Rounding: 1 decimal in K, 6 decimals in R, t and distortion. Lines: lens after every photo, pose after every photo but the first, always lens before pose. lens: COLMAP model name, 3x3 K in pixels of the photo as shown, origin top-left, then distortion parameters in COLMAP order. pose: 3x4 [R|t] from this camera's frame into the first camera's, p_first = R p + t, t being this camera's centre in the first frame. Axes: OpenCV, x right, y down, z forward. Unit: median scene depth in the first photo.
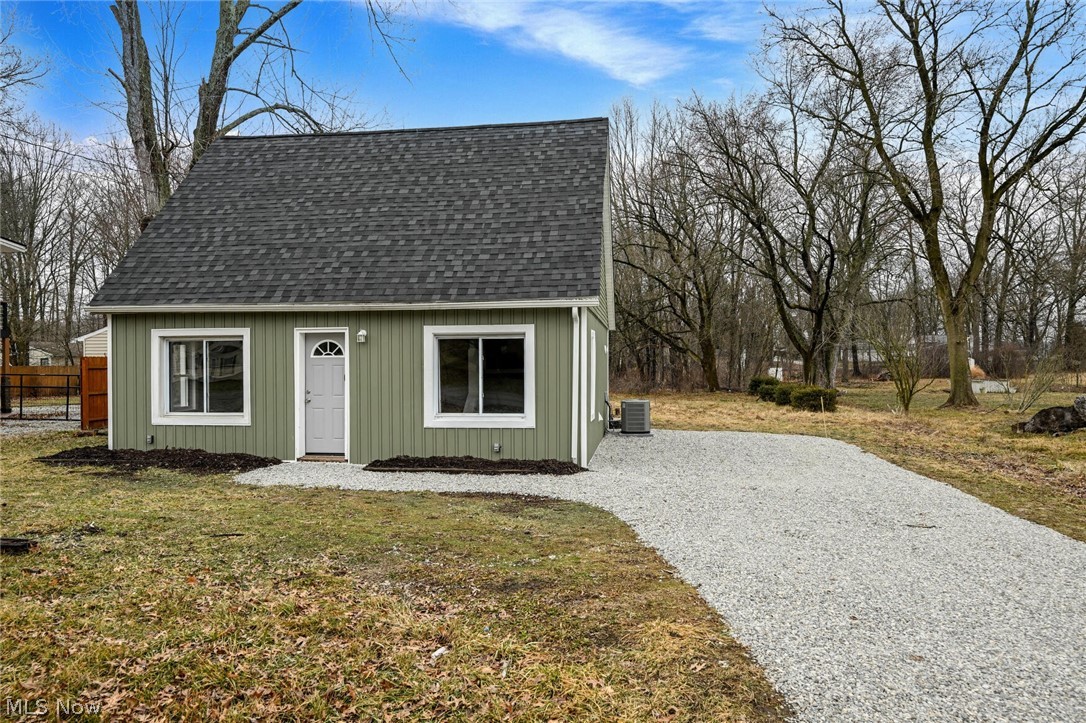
lens RADIAL K [[769.8, 0, 543.0], [0, 769.8, 361.5], [0, 0, 1]] dist [-0.003637, 0.000162]
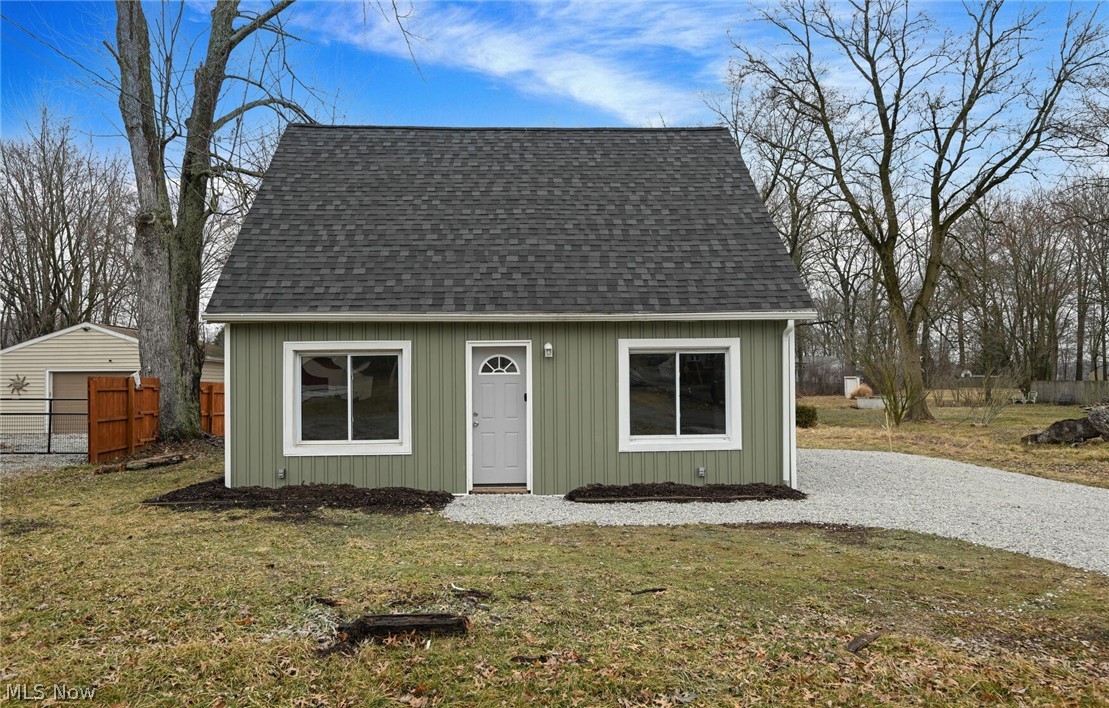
lens RADIAL K [[760.7, 0, 554.6], [0, 760.7, 360.7], [0, 0, 1]] dist [-0.002508, -0.000908]
pose [[0.980981, -0.000021, 0.194105, -0.381813], [0.005574, 0.999591, -0.028065, 0.003578], [-0.194025, 0.028614, 0.980579, 0.132761]]
